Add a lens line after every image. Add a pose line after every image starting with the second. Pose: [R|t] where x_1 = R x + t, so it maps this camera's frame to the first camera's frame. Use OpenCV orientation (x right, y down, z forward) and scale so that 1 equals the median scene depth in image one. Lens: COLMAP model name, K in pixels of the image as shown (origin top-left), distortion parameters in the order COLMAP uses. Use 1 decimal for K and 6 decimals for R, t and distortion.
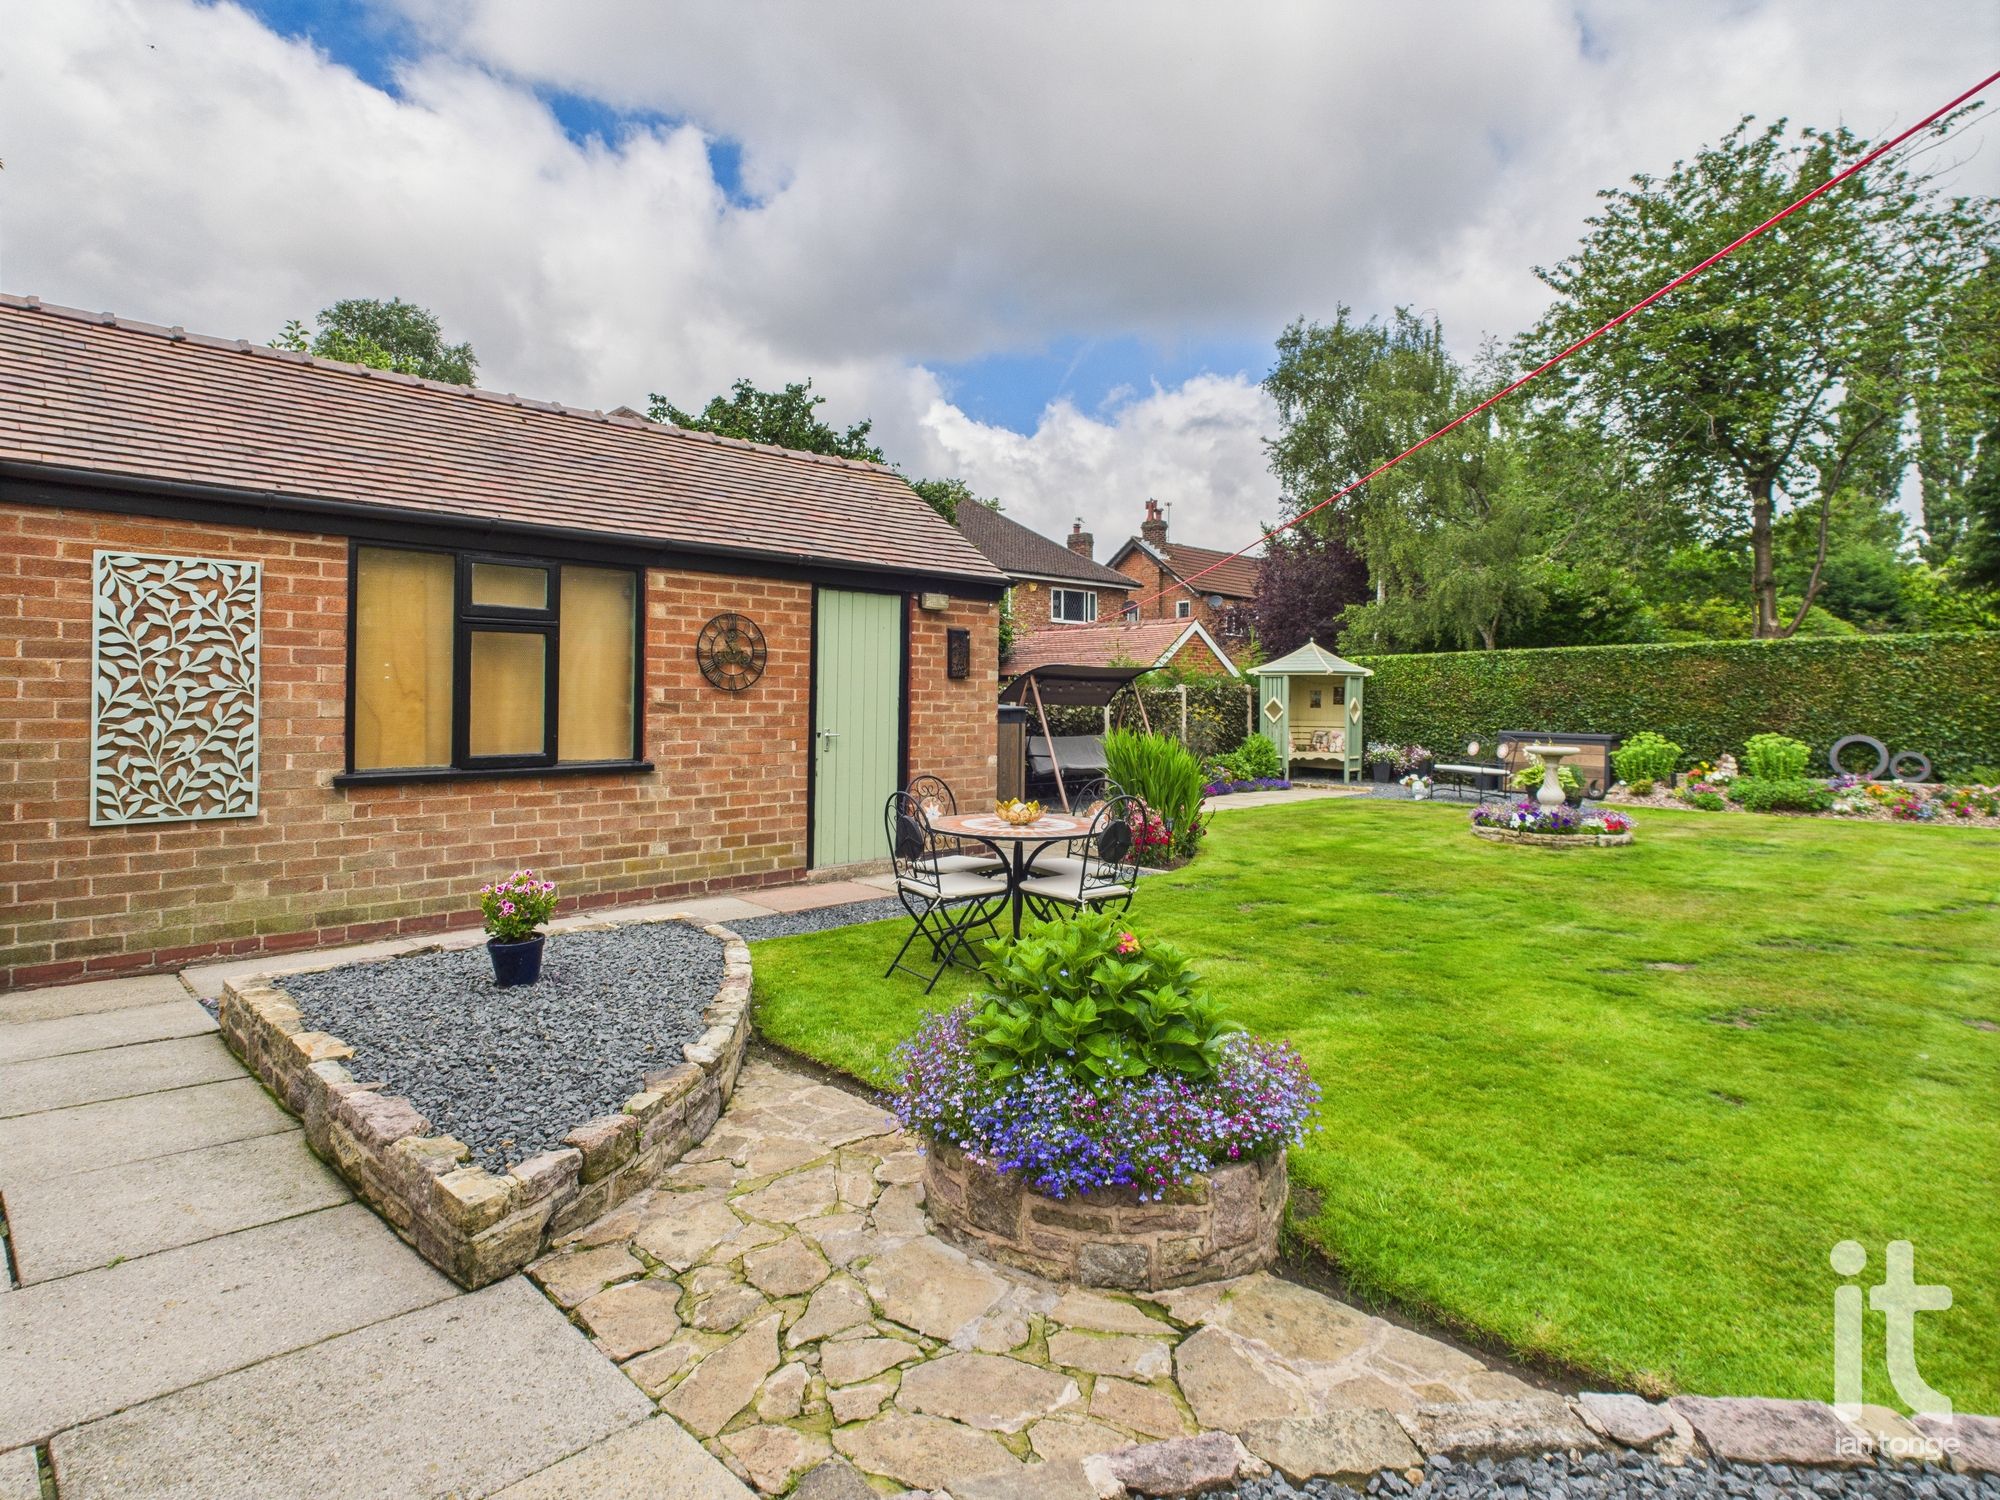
lens RADIAL K [[1061.4, 0, 995.2], [0, 1061.4, 684.7], [0, 0, 1]] dist [0.002561, 0.000582]
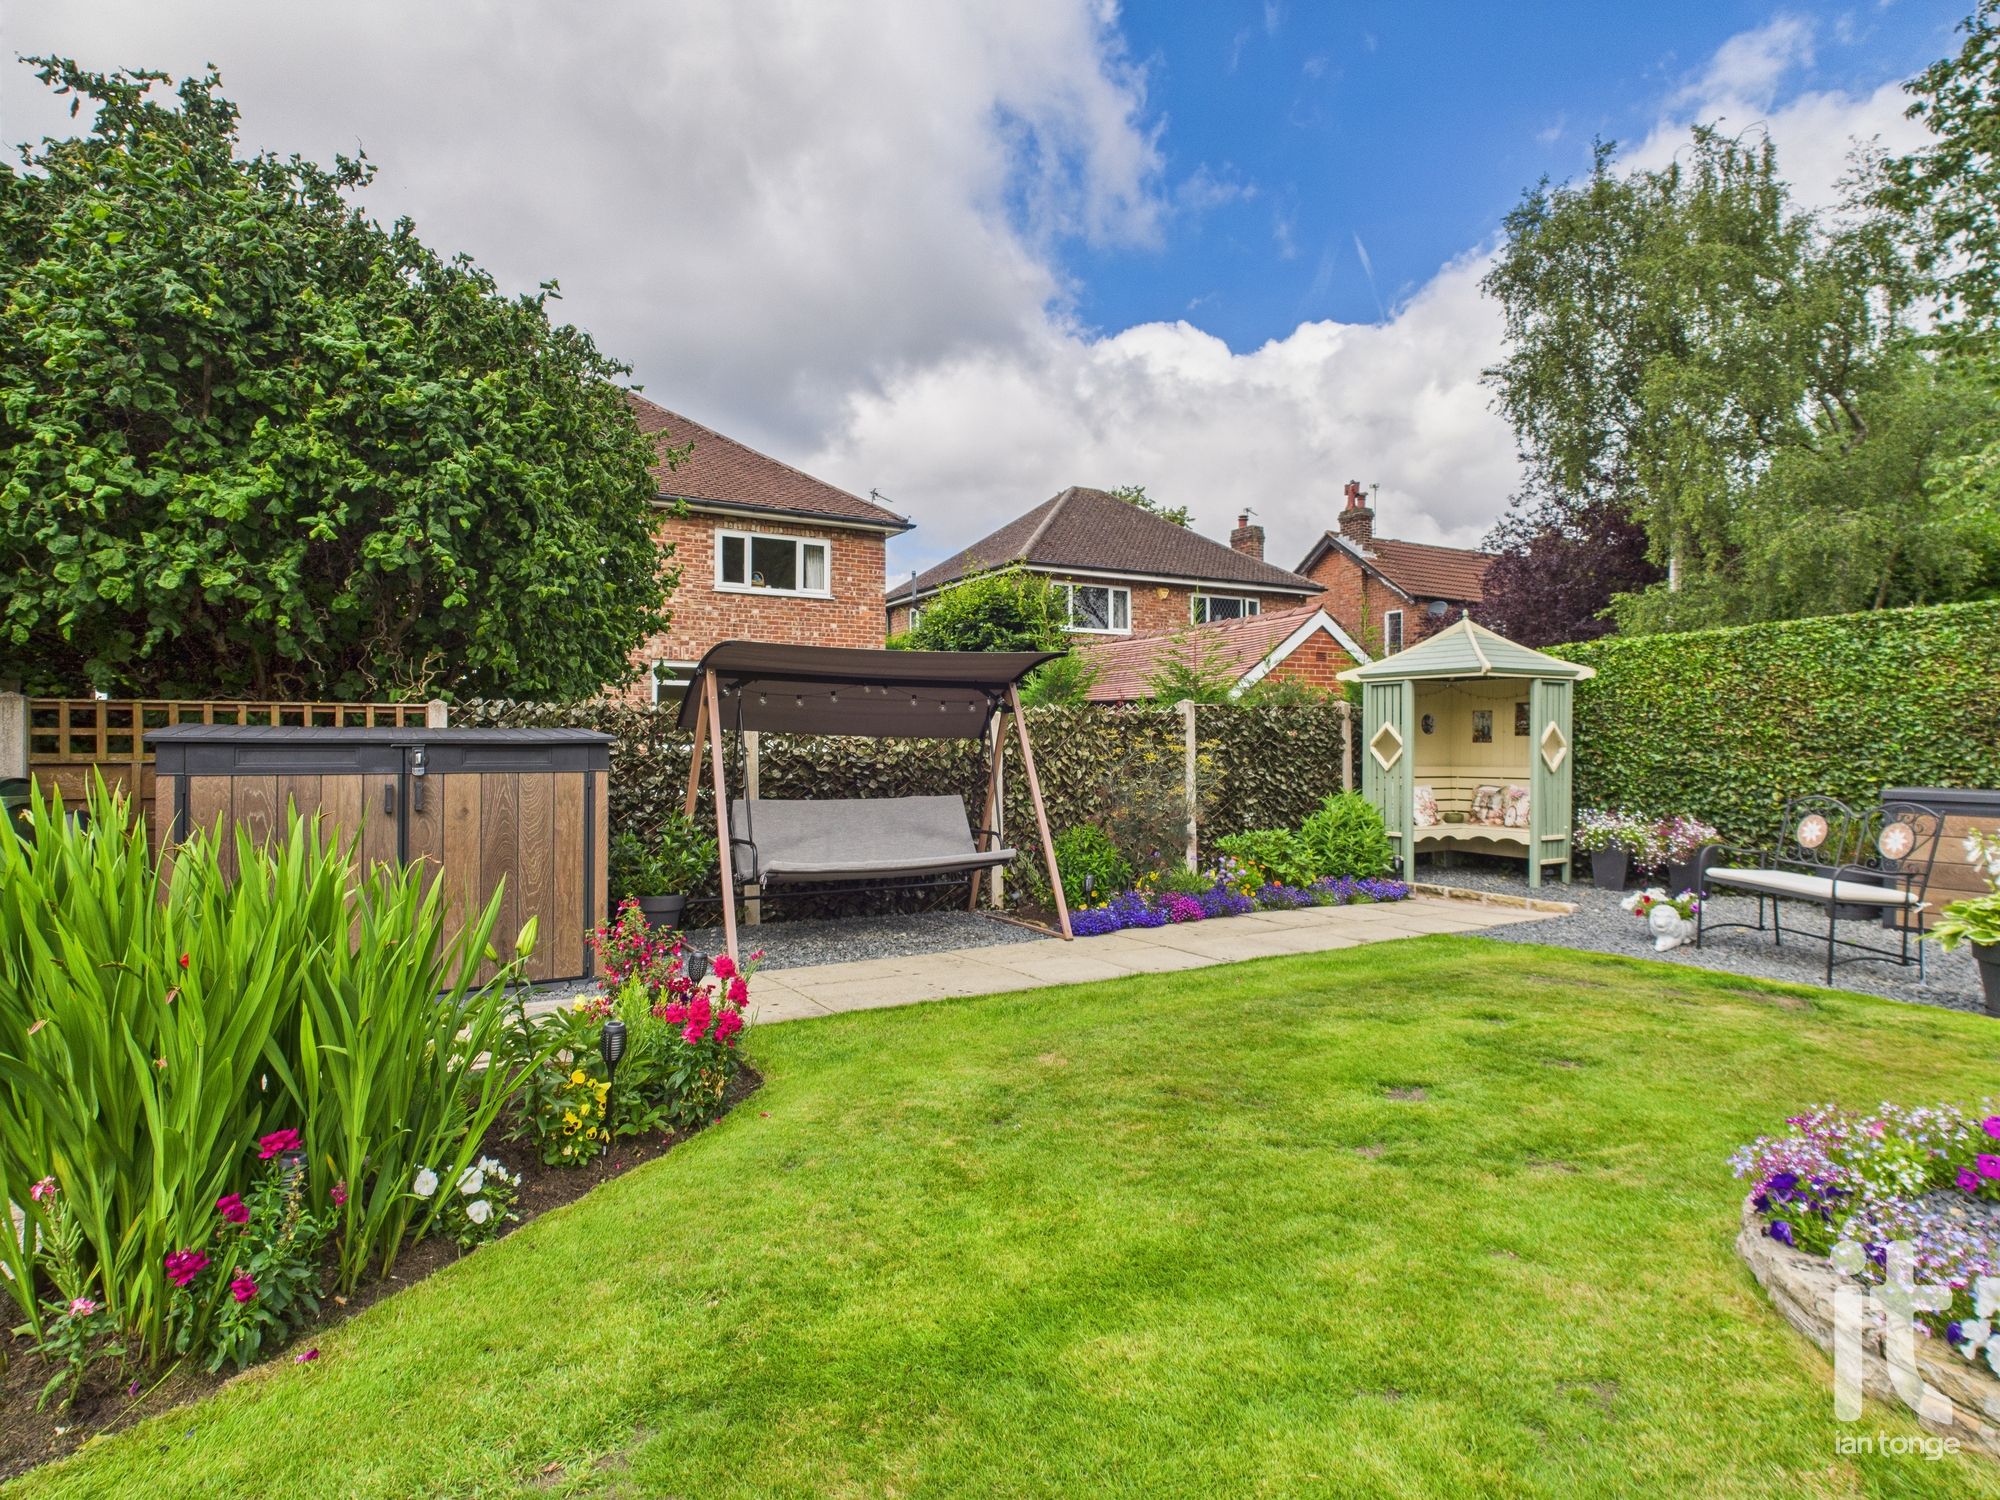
lens RADIAL K [[1046.8, 0, 998.4], [0, 1046.8, 738.9], [0, 0, 1]] dist [0.000053, 0.000775]
pose [[0.966125, -0.009480, -0.257899, 0.220458], [0.010795, 0.999935, 0.003681, 0.016867], [0.257848, -0.006341, 0.966165, 0.462870]]
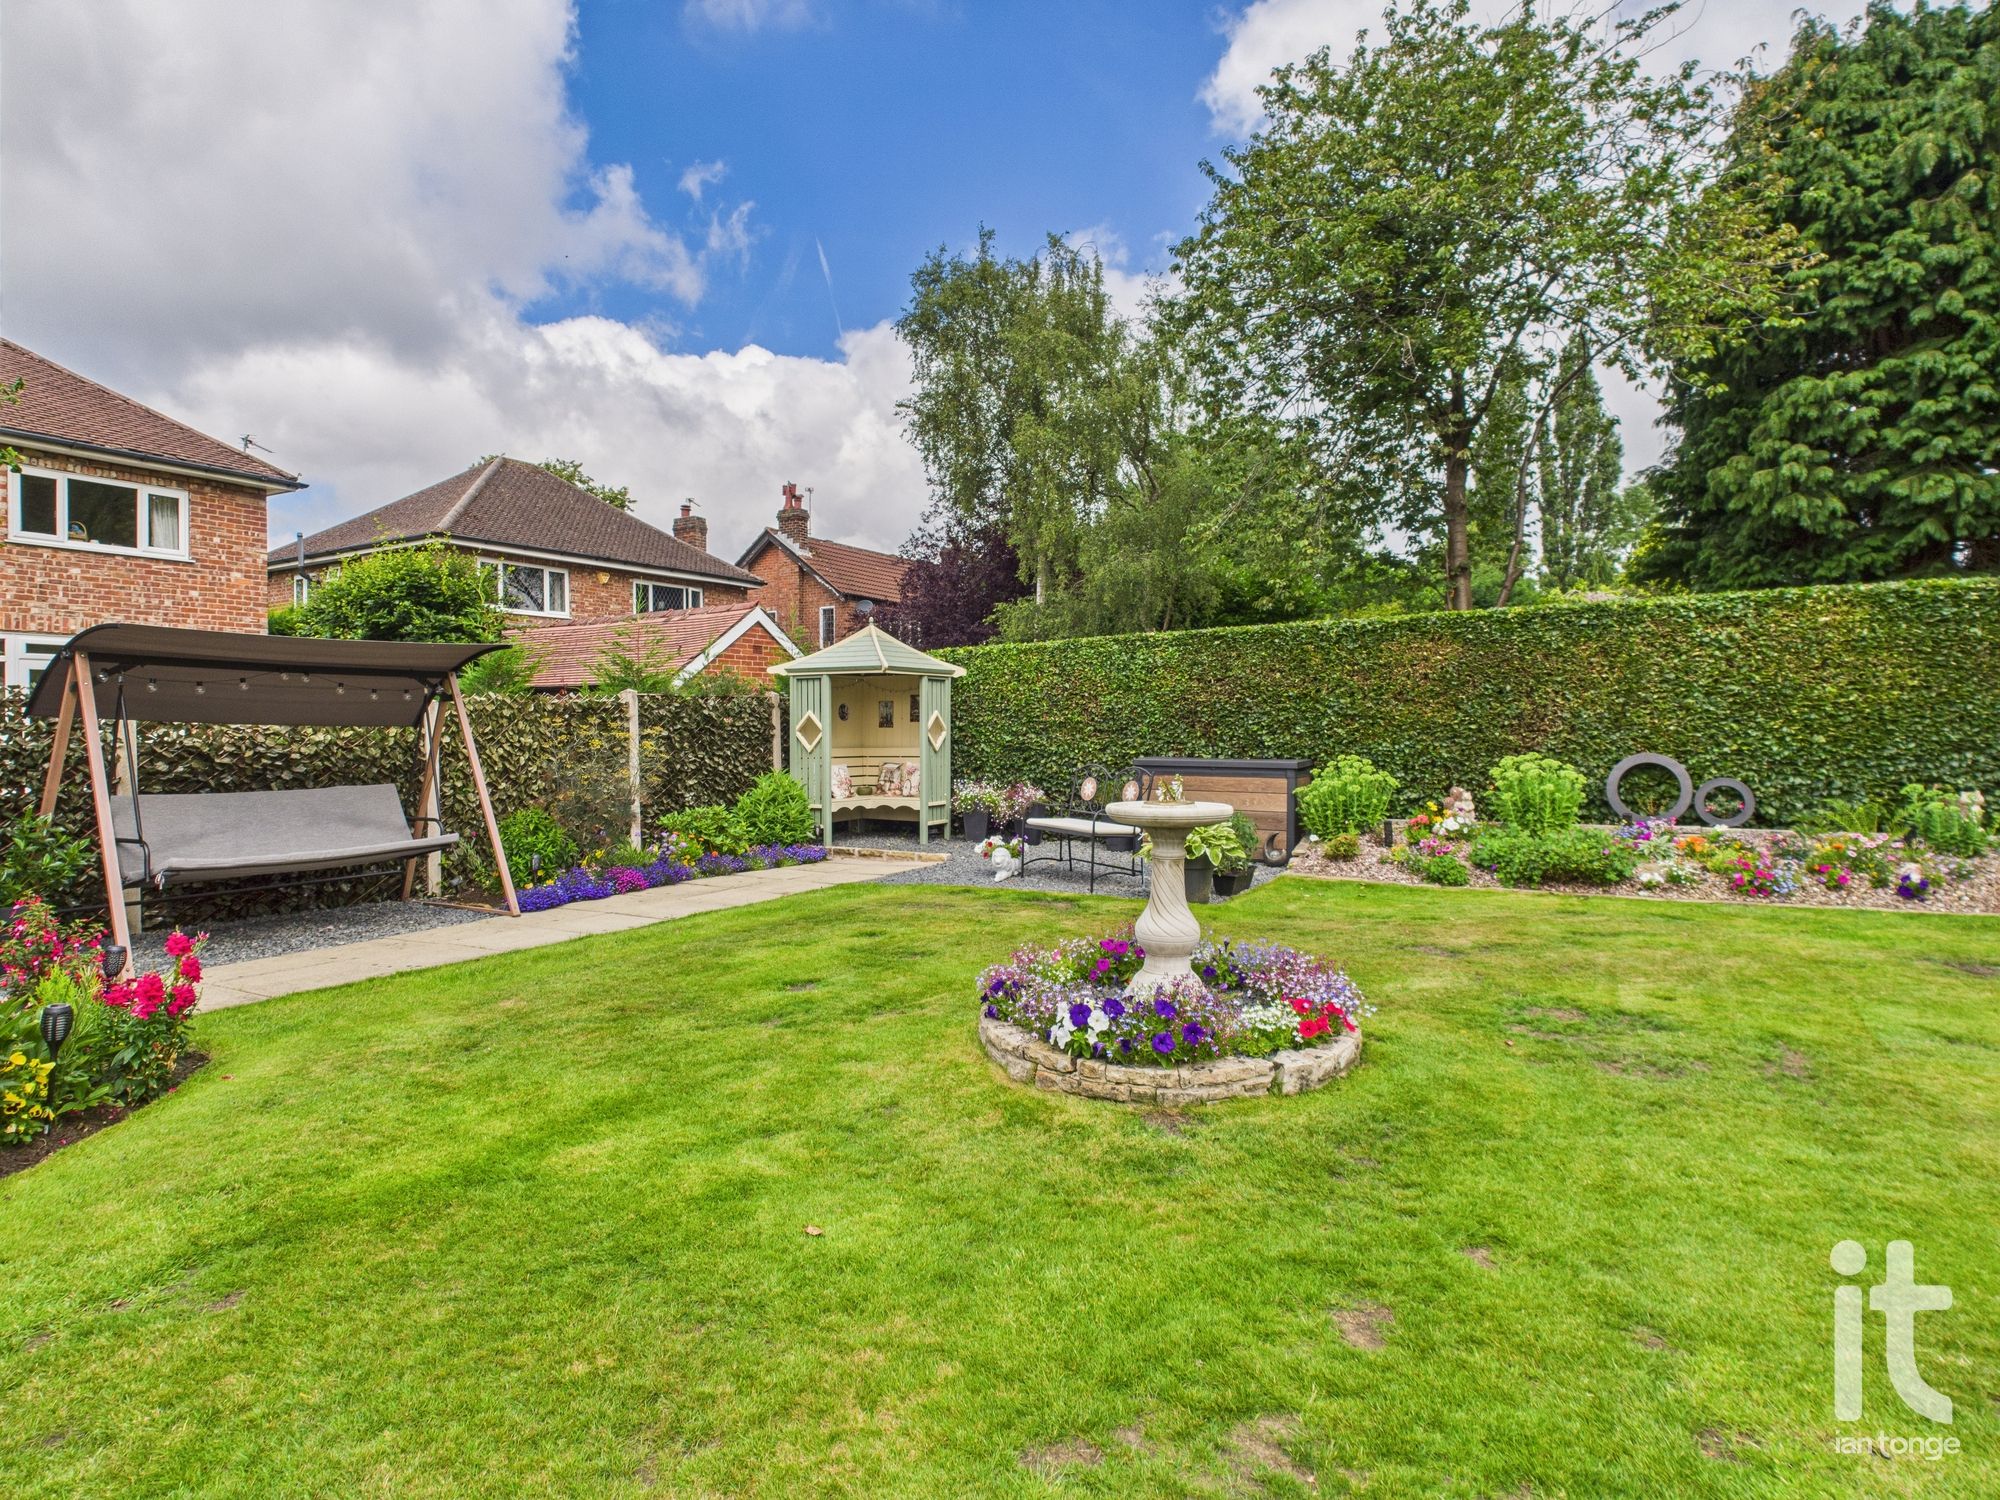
lens RADIAL K [[1046.8, 0, 998.4], [0, 1046.8, 738.9], [0, 0, 1]] dist [0.000053, 0.000775]
pose [[0.967414, -0.017218, 0.252616, 0.225720], [0.011619, 0.999653, 0.023640, 0.015813], [-0.252935, -0.019934, 0.967278, 0.397406]]
